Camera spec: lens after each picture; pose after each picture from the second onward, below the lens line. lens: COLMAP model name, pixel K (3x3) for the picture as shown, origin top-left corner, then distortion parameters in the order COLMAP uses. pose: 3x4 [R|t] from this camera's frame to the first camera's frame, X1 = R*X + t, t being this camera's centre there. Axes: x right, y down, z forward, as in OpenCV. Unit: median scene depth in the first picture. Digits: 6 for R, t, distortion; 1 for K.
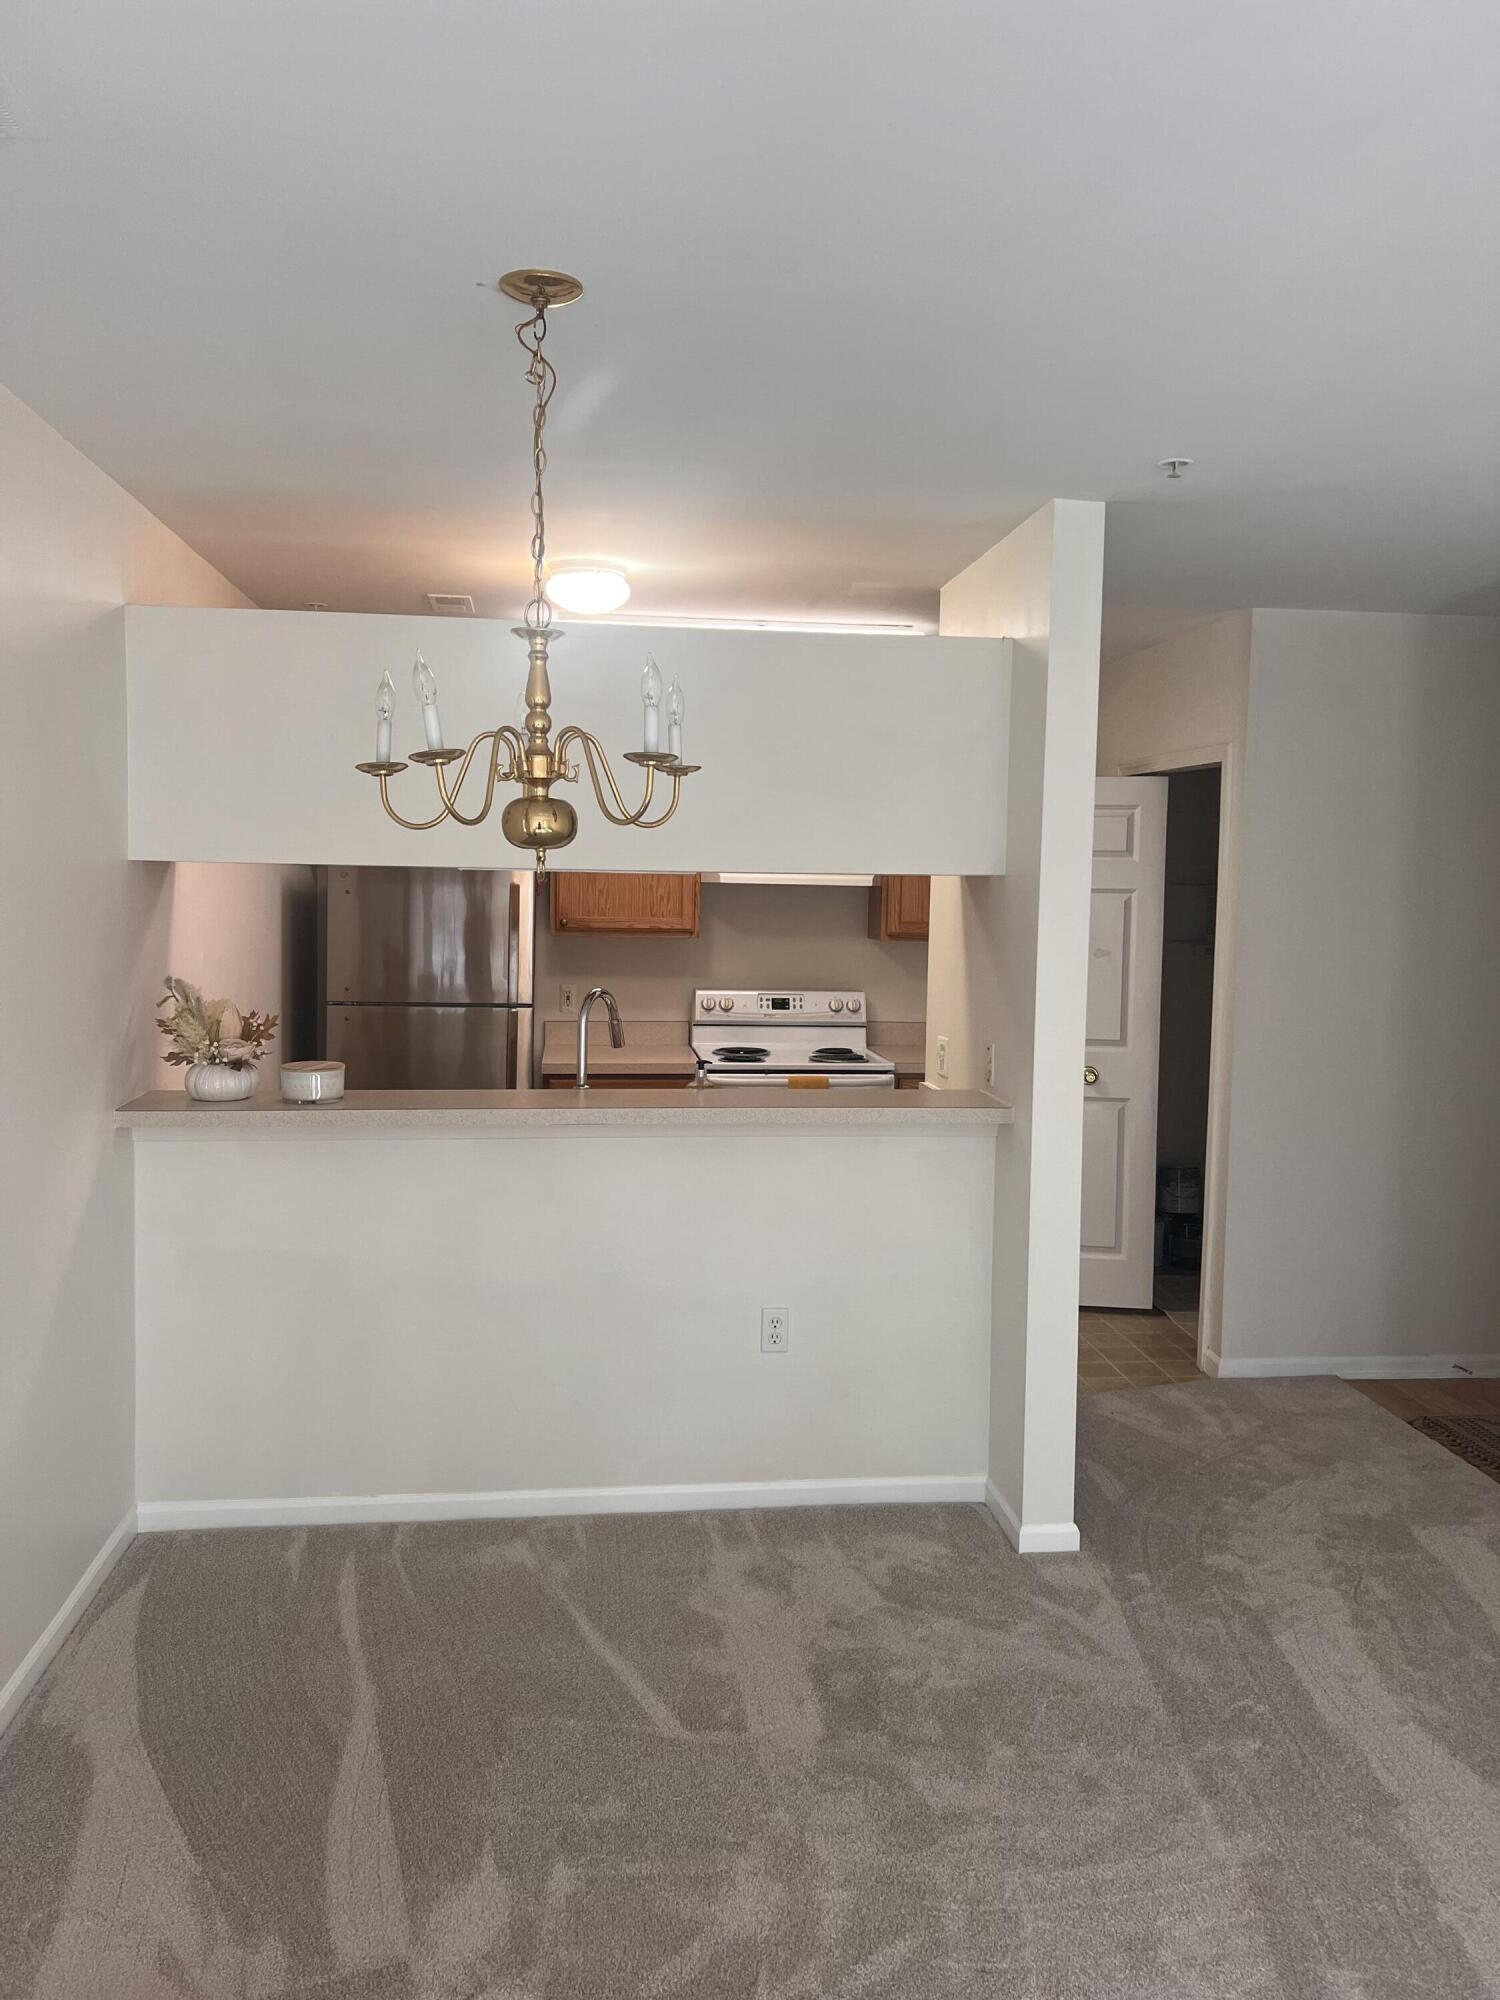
lens RADIAL K [[1528.8, 0, 791.1], [0, 1528.8, 995.7], [0, 0, 1]] dist [0.027939, -0.012004]
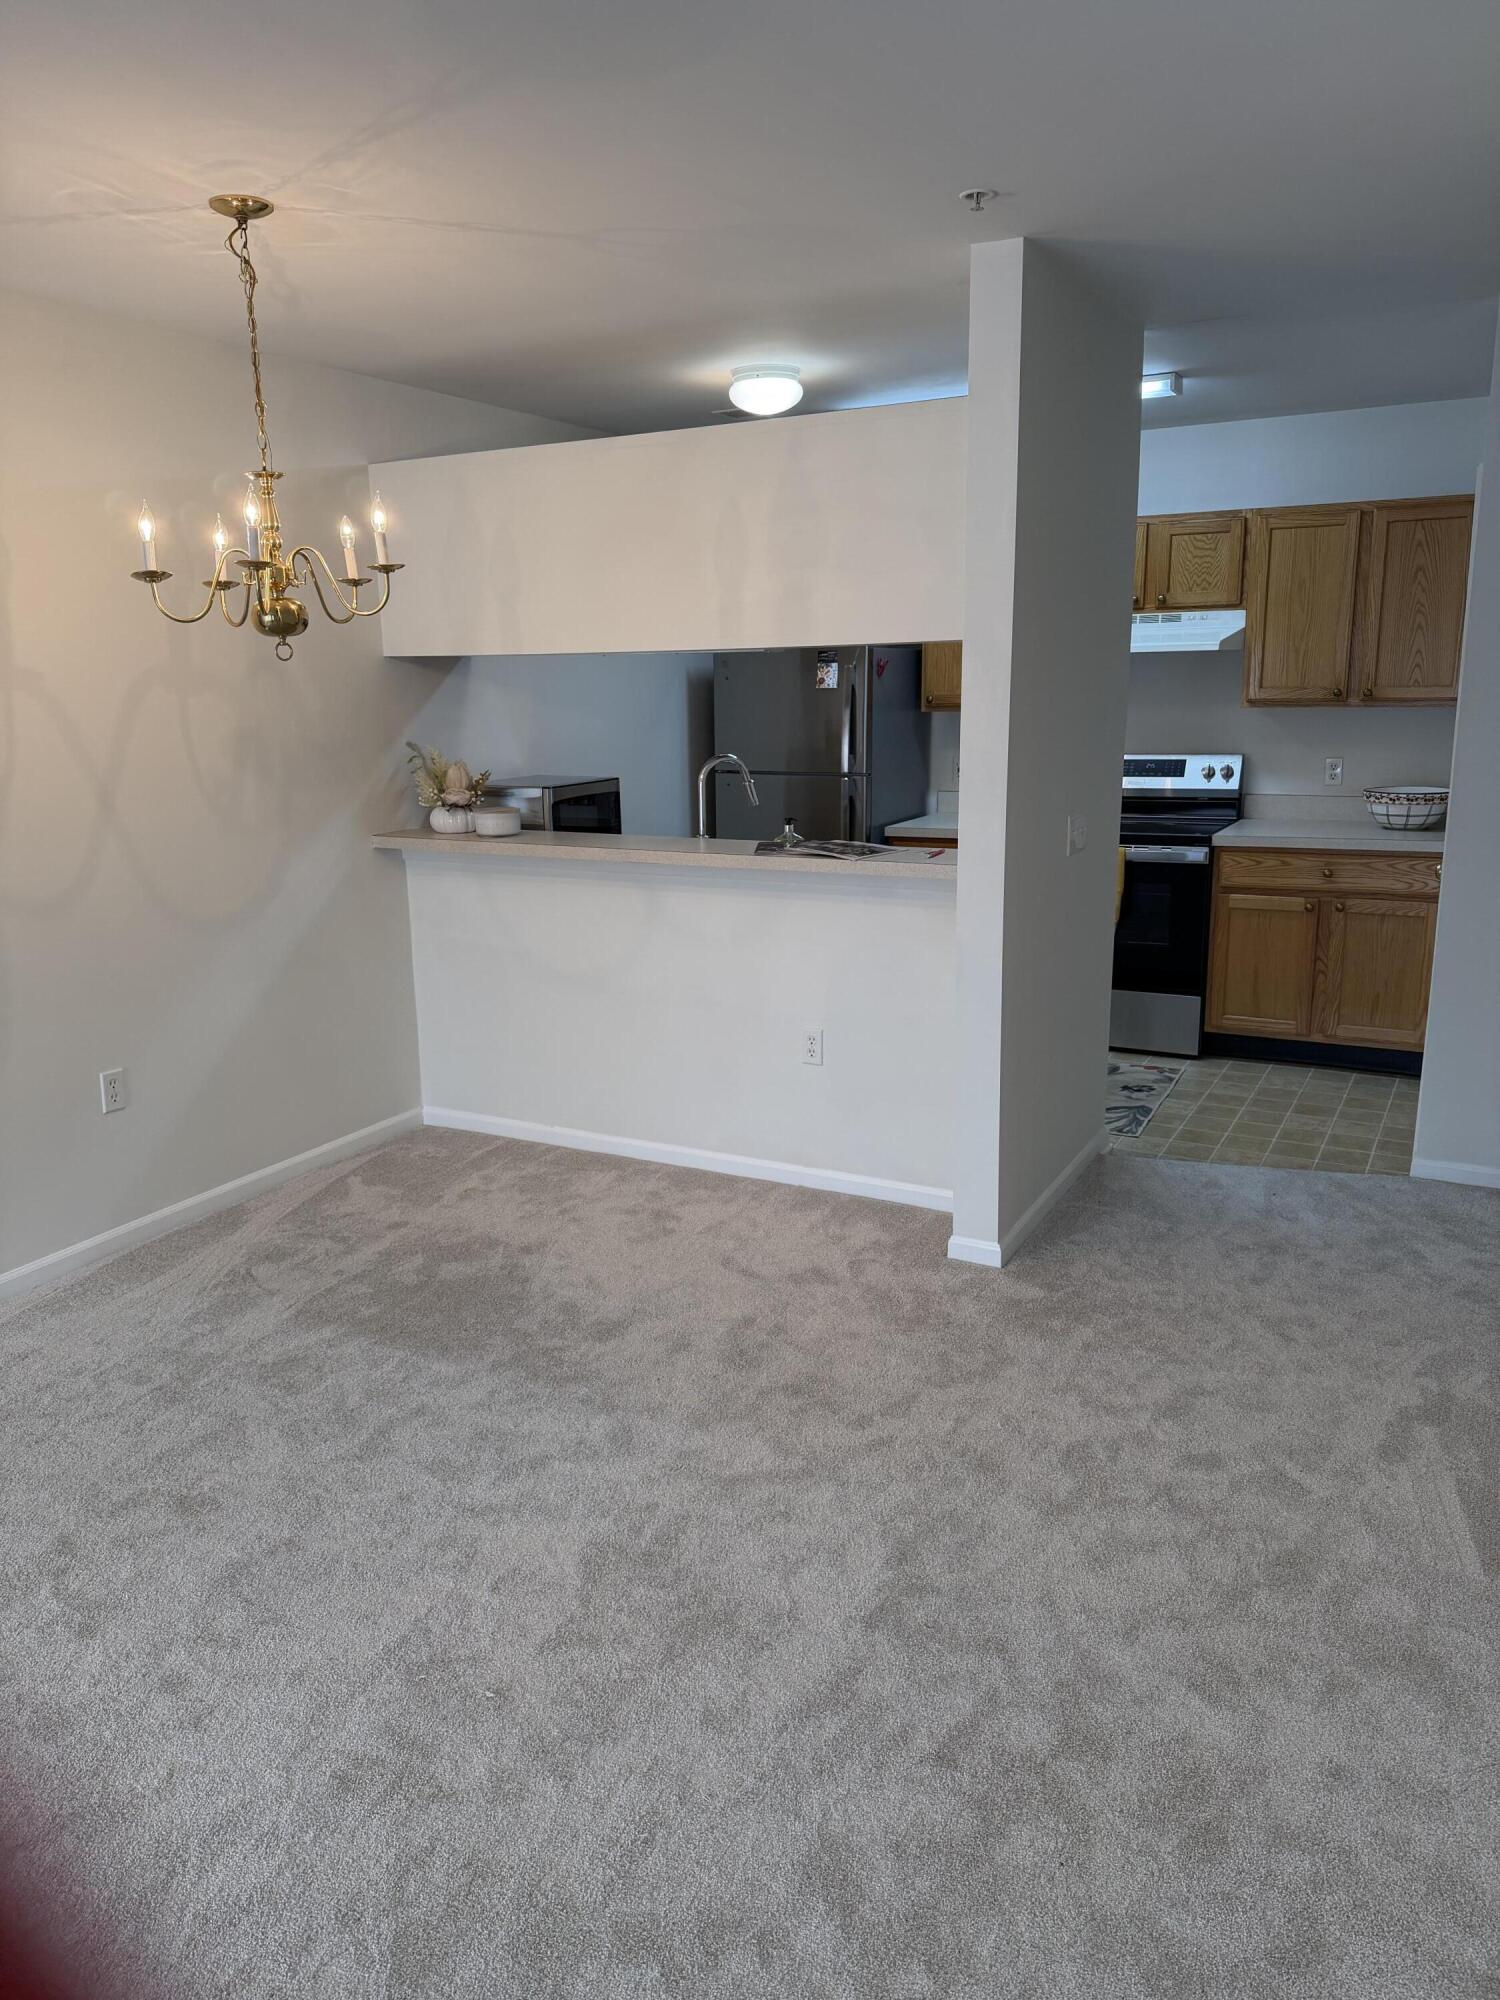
lens RADIAL K [[1421.9, 0, 768.2], [0, 1421.9, 1010.0], [0, 0, 1]] dist [0.043017, -0.010060]
pose [[0.812083, 0.102103, -0.574541, 0.637178], [-0.008795, 0.986603, 0.162901, 0.014501], [0.583476, -0.127236, 0.802101, 0.108740]]
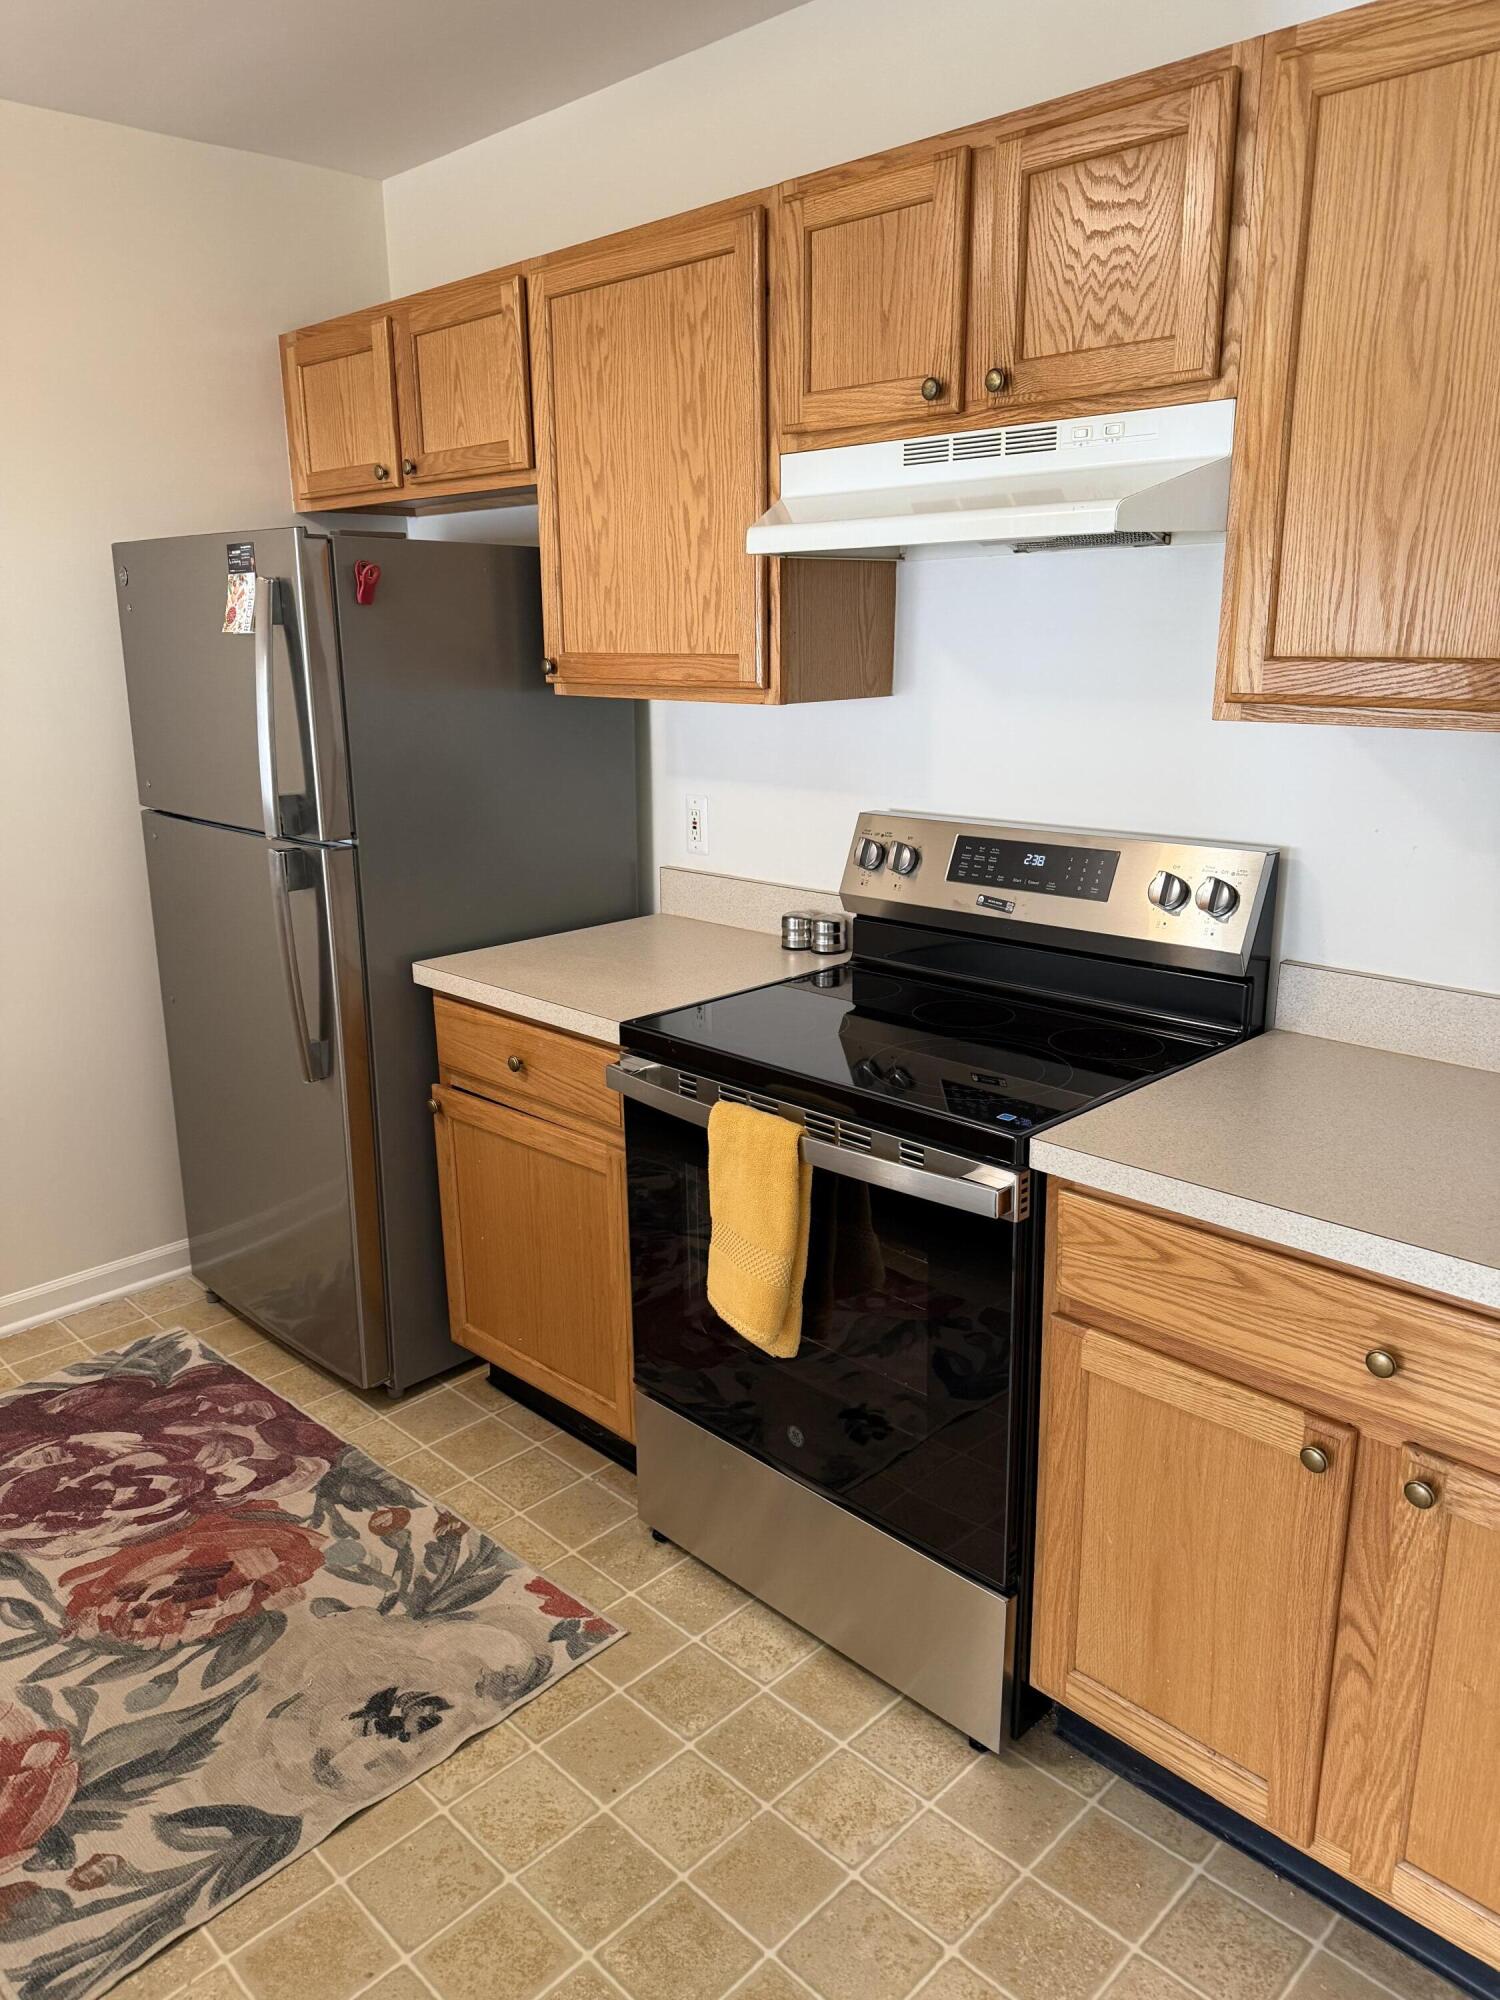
lens RADIAL K [[1421.9, 0, 746.3], [0, 1421.9, 984.6], [0, 0, 1]] dist [0.043017, -0.010060]
pose [[0.600684, 0.172640, -0.780624, 0.430487], [-0.039001, 0.981572, 0.187069, -0.056392], [0.798535, -0.081924, 0.596348, 1.266361]]
